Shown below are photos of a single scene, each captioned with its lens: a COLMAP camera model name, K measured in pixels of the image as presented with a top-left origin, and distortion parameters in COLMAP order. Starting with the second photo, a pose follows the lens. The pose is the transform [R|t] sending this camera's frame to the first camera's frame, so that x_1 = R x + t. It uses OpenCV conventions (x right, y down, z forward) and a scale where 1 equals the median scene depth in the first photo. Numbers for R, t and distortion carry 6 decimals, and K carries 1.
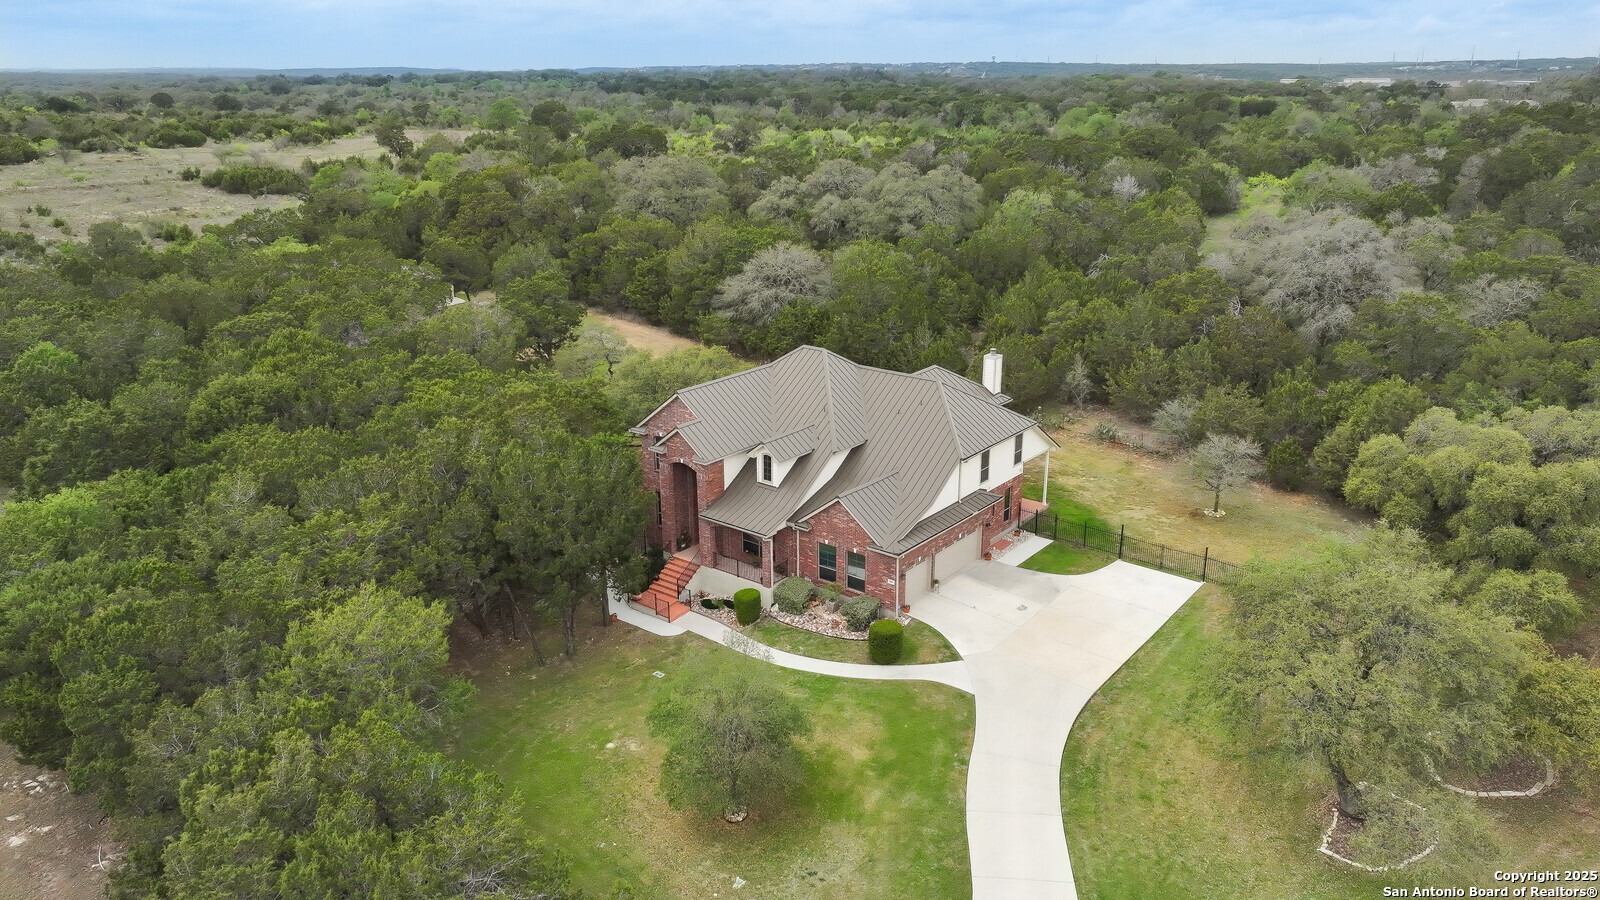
lens RADIAL K [[1135.0, 0, 827.9], [0, 1135.0, 428.5], [0, 0, 1]] dist [0.001545, 0.014121]
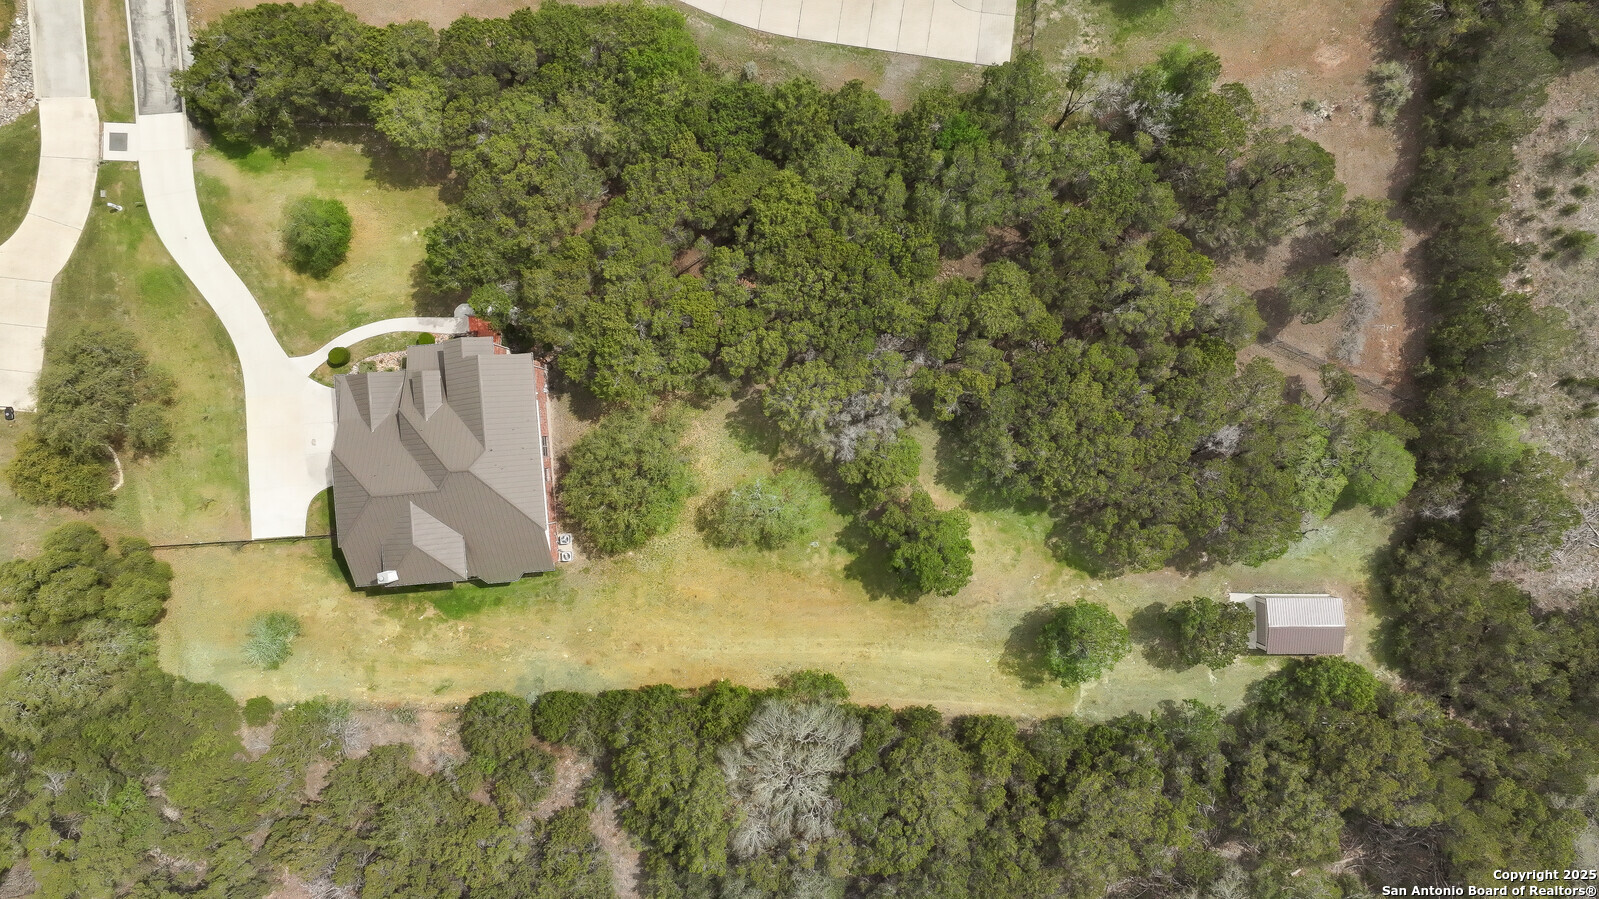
lens RADIAL K [[1116.0, 0, 803.7], [0, 1116.0, 447.4], [0, 0, 1]] dist [0.003749, 0.013841]
pose [[-0.739266, 0.673401, -0.004113, -0.285938], [-0.196895, -0.210305, 0.957603, -1.243193], [0.643986, 0.708733, 0.288061, 0.734754]]
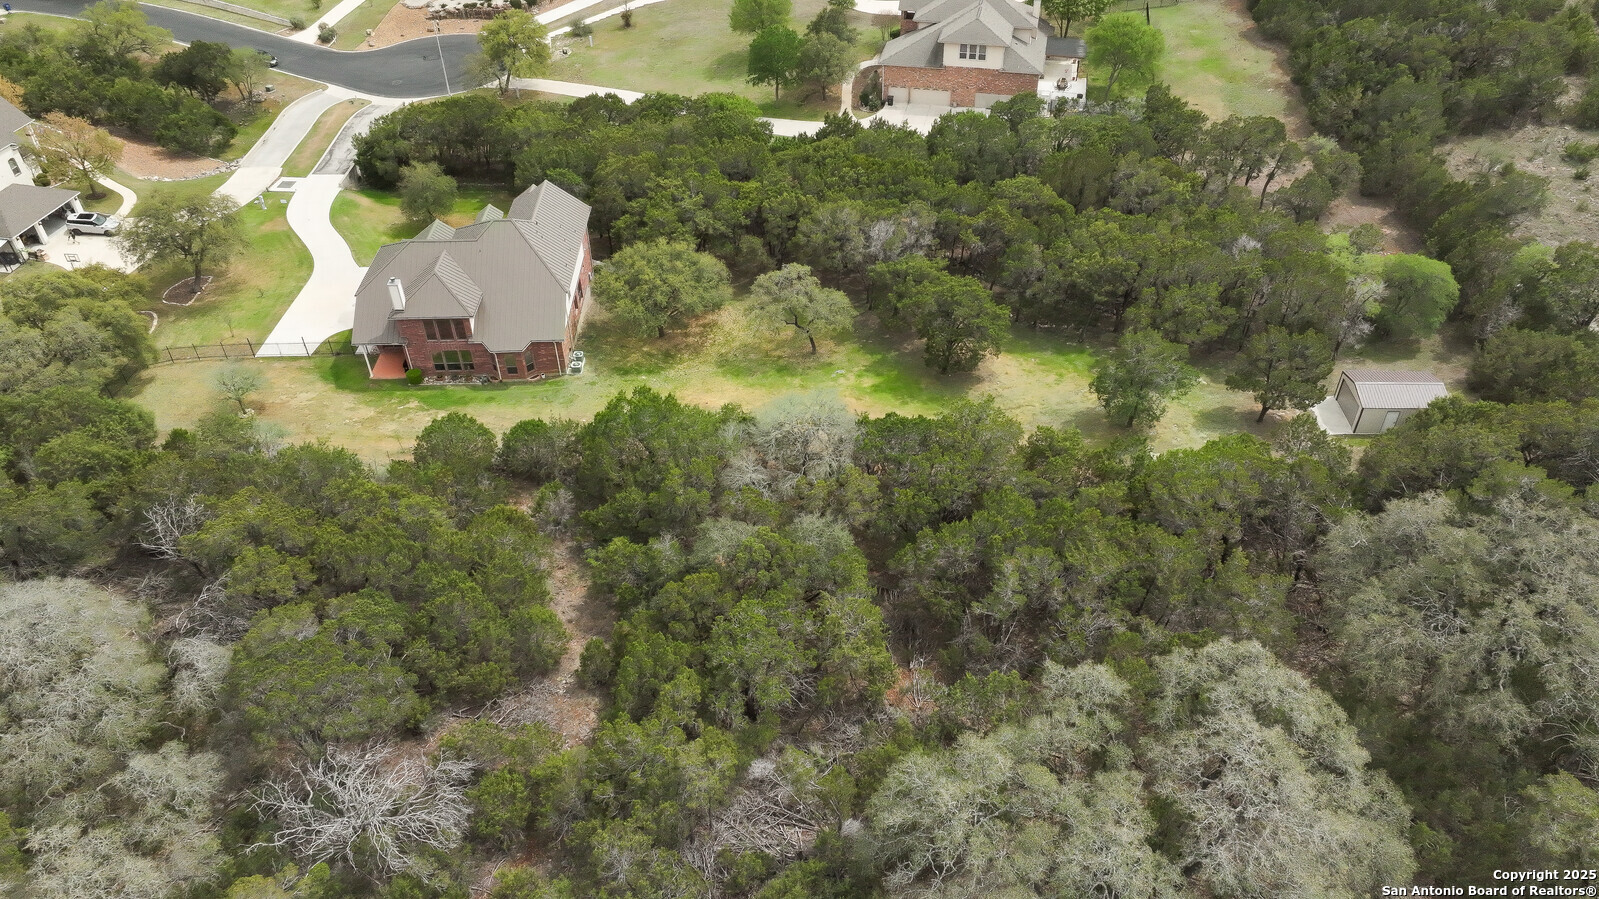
lens RADIAL K [[1116.0, 0, 803.7], [0, 1116.0, 447.4], [0, 0, 1]] dist [0.003749, 0.013841]
pose [[-0.778327, 0.402239, -0.482090, 0.420099], [-0.179984, 0.592665, 0.785082, -0.925020], [0.601508, 0.697819, -0.388891, 1.696529]]
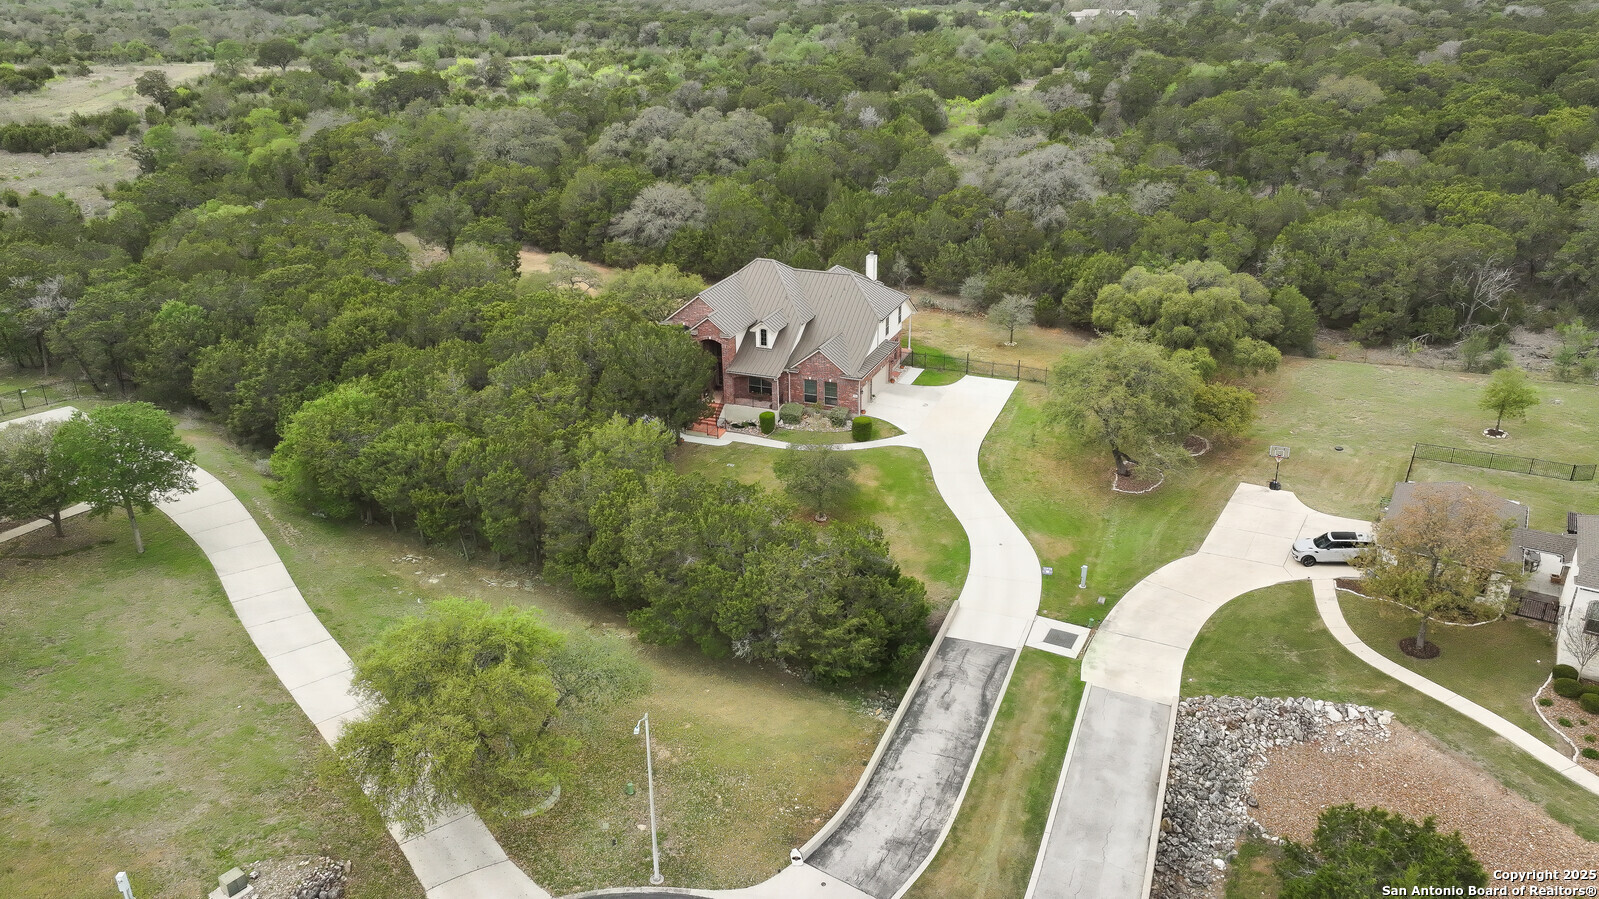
lens RADIAL K [[1116.0, 0, 803.7], [0, 1116.0, 447.4], [0, 0, 1]] dist [0.003749, 0.013841]
pose [[0.961461, -0.116669, 0.248961, -0.311666], [0.091332, 0.989610, 0.111039, 0.014591], [-0.259330, -0.084022, 0.962127, -0.407244]]
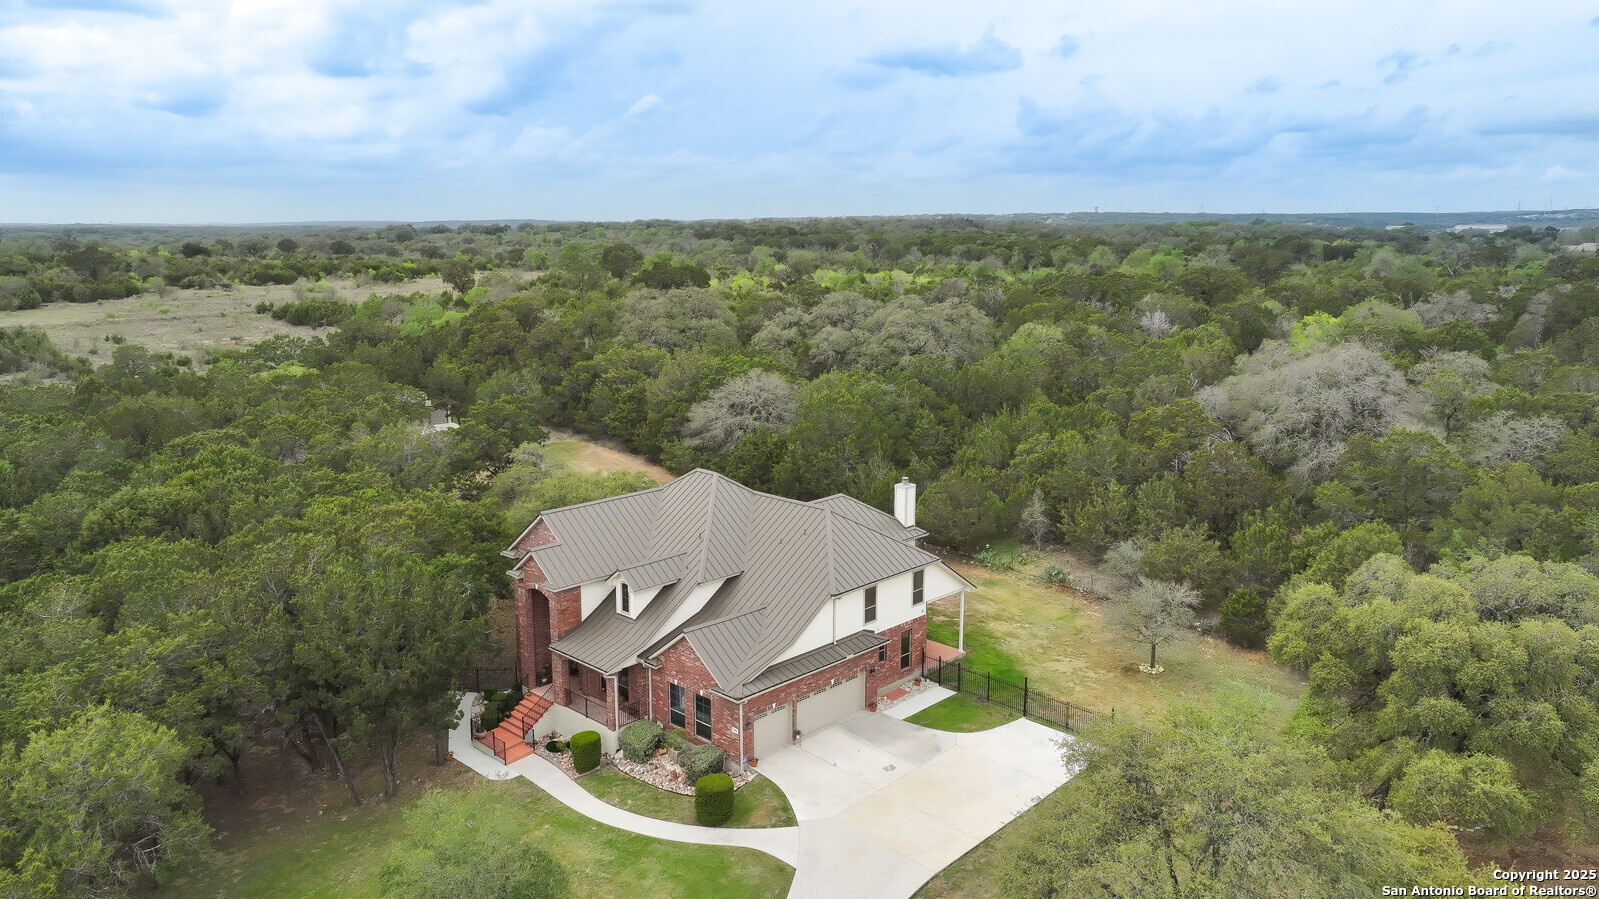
lens RADIAL K [[1135.0, 0, 800.4], [0, 1135.0, 418.7], [0, 0, 1]] dist [0.005537, 0.004471]
pose [[0.993356, 0.016653, -0.113868, 0.146338], [-0.031666, 0.990832, -0.131334, 0.005512], [0.110637, 0.134068, 0.984777, 0.065894]]
